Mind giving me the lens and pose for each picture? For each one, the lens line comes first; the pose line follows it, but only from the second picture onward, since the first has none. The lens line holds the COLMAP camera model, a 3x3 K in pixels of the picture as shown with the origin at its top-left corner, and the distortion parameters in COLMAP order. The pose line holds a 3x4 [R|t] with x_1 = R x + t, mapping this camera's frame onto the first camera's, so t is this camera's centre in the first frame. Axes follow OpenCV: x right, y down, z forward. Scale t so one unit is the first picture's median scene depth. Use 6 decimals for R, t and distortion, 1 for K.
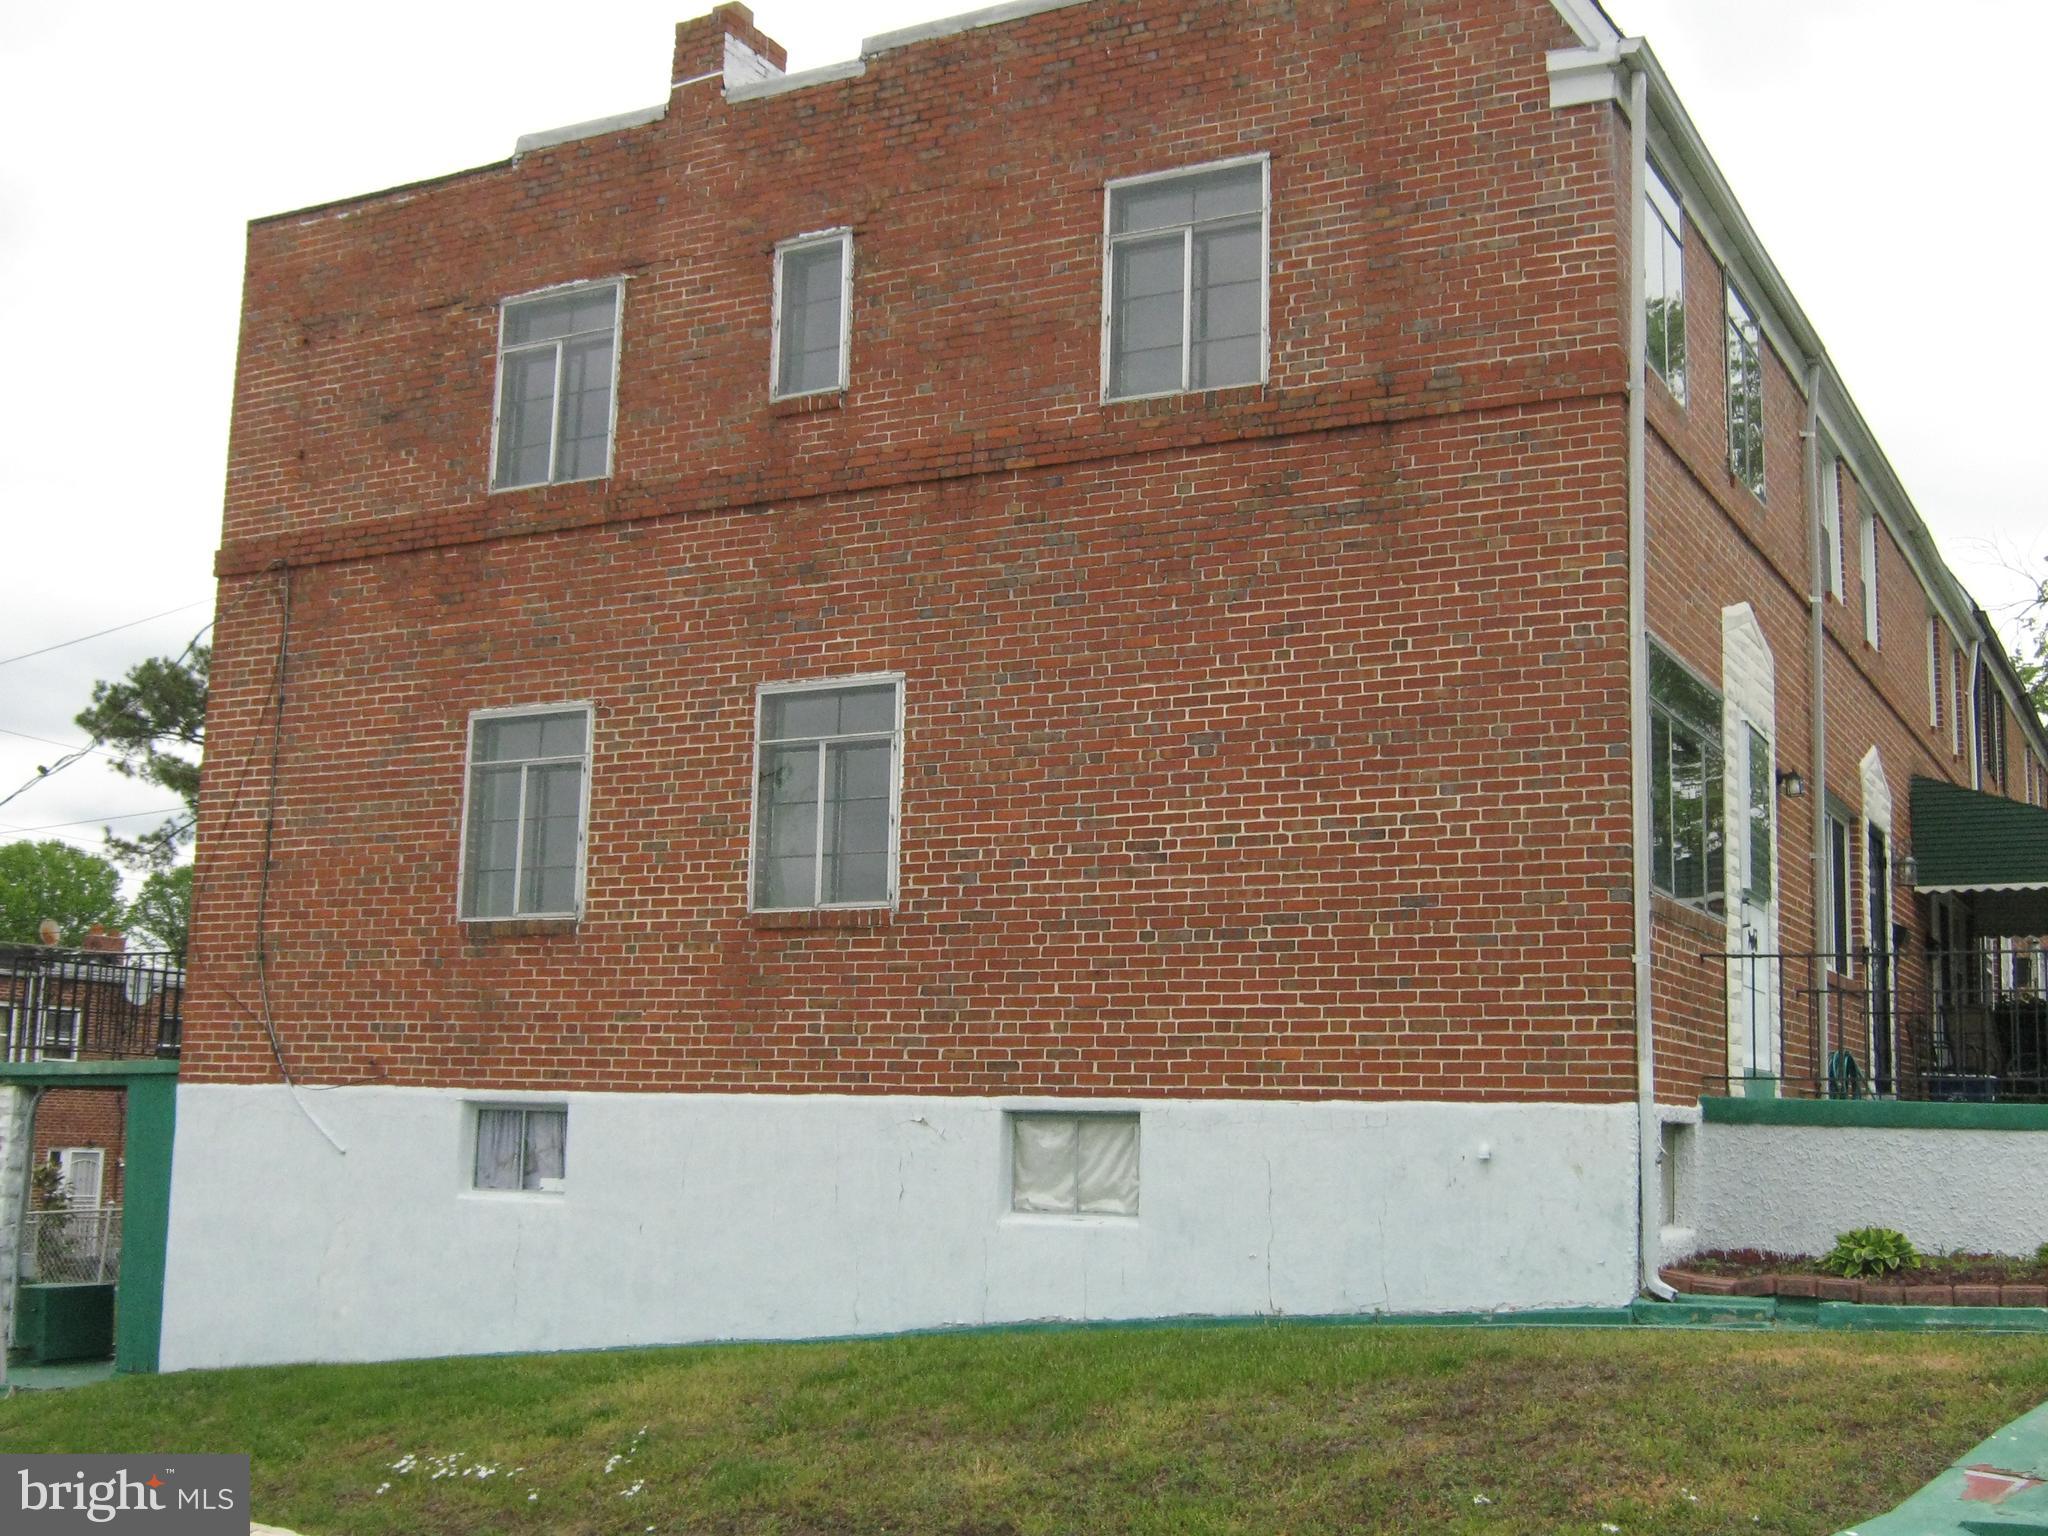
lens RADIAL K [[2360.5, 0, 1019.7], [0, 2360.5, 764.6], [0, 0, 1]] dist [-0.096185, 0.000000]
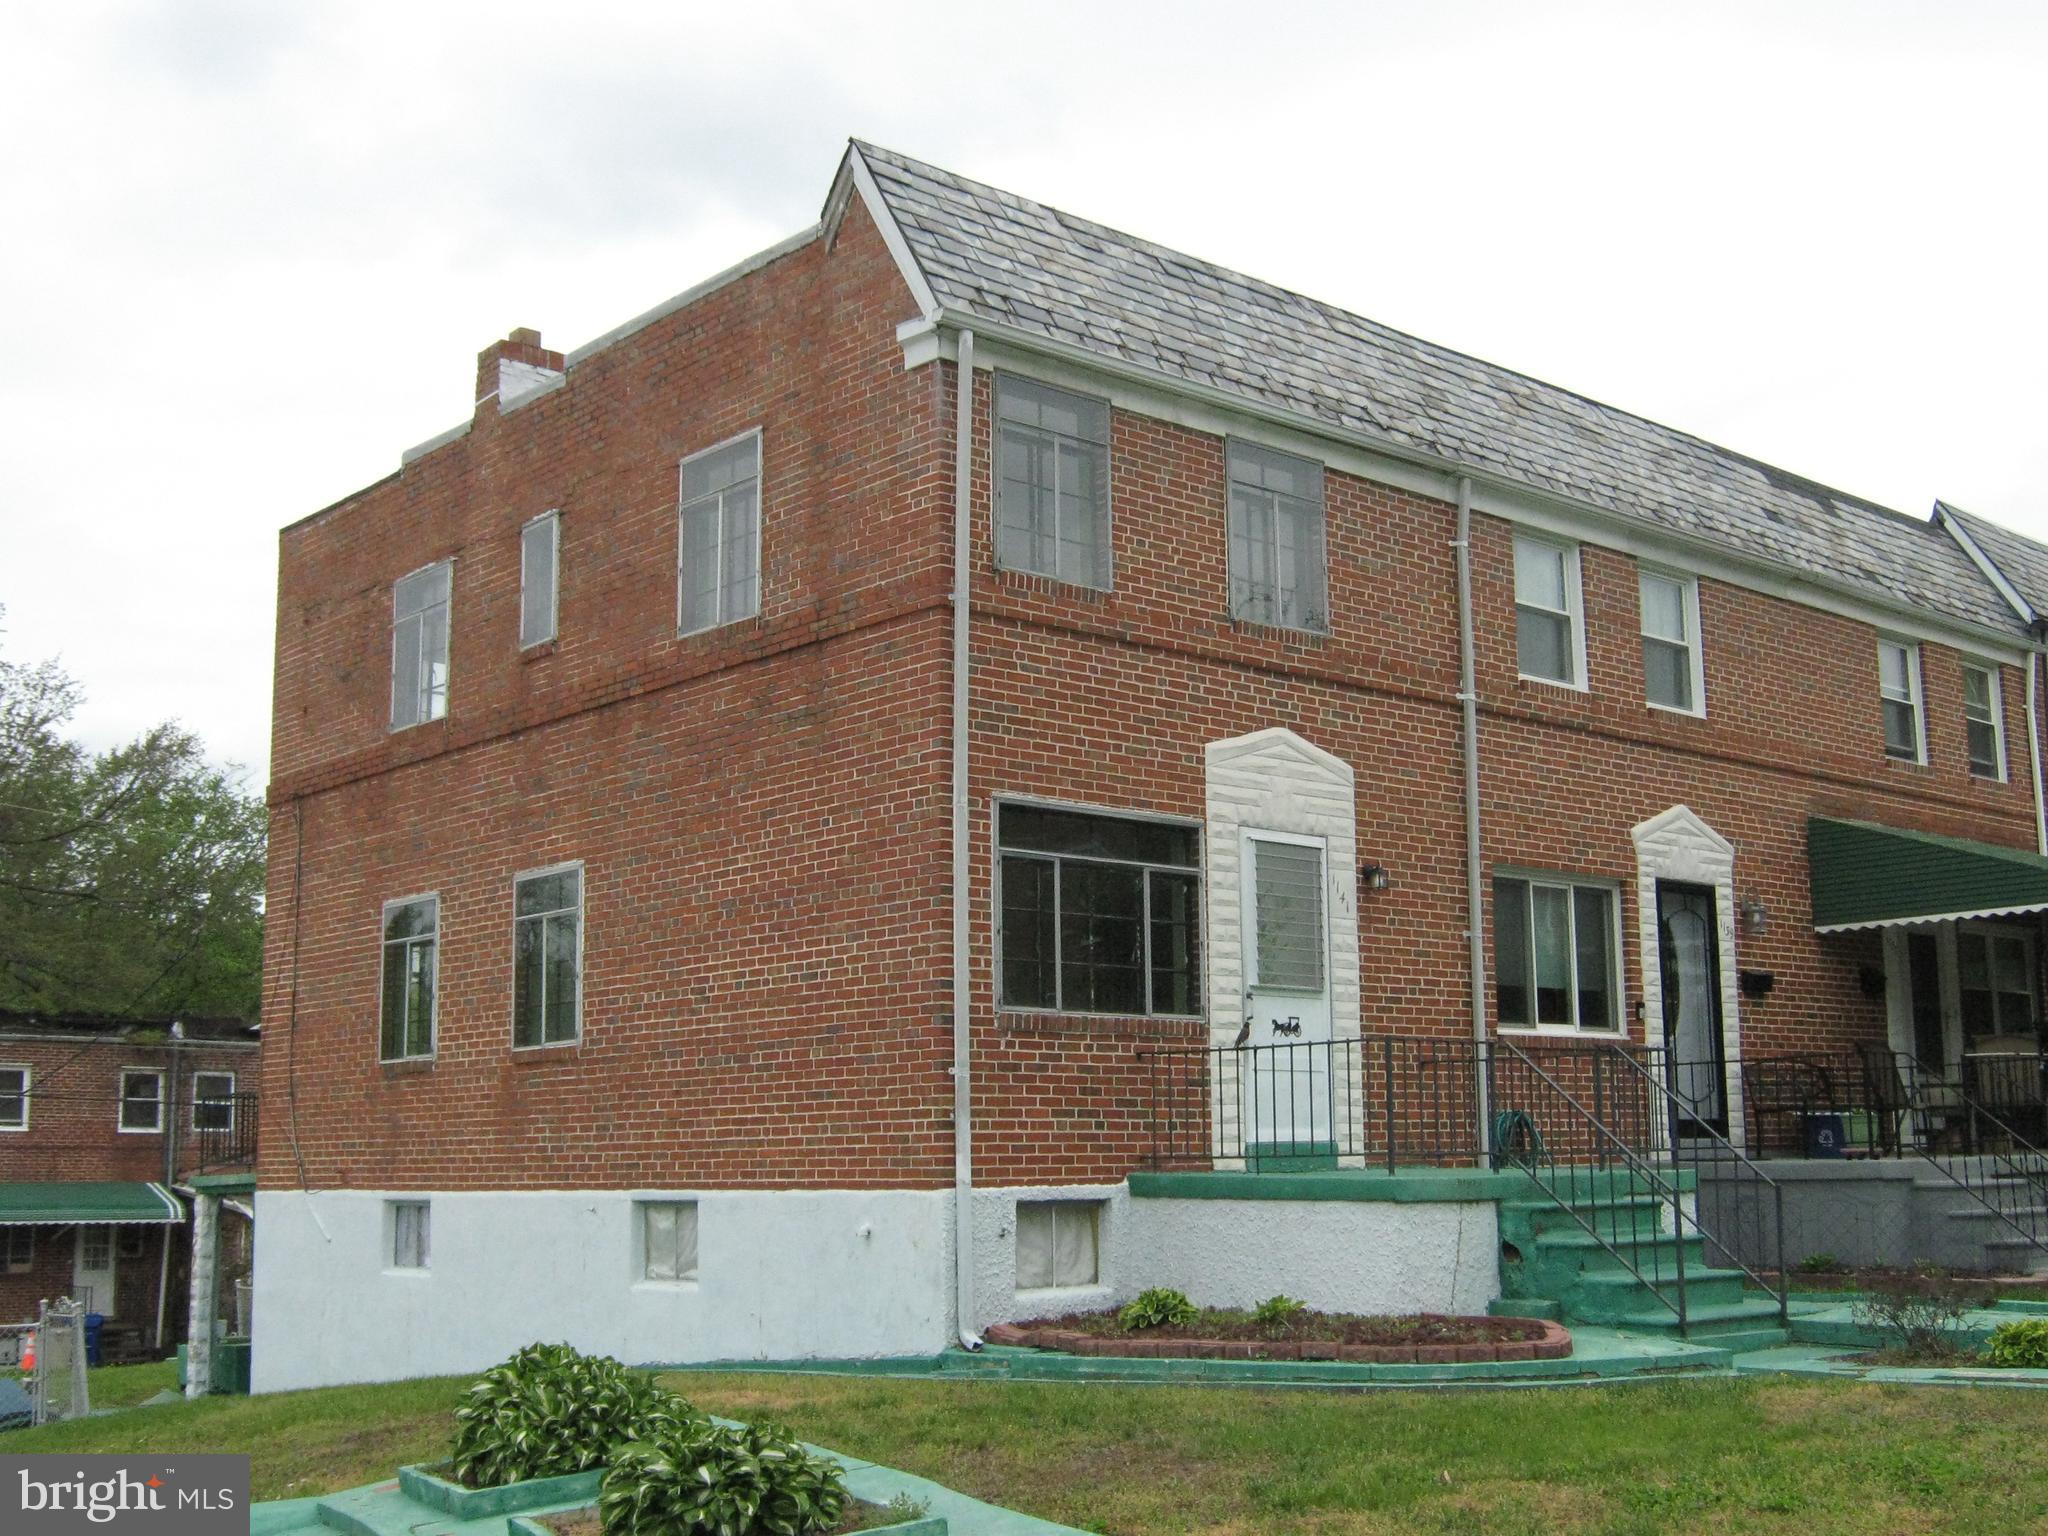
lens RADIAL K [[2360.5, 0, 1020.4], [0, 2360.5, 782.6], [0, 0, 1]] dist [-0.096185, 0.000000]
pose [[0.936793, -0.093443, -0.337174, 0.634915], [0.091611, 0.995565, -0.021378, -0.033305], [0.337677, -0.010862, 0.941199, -0.130345]]
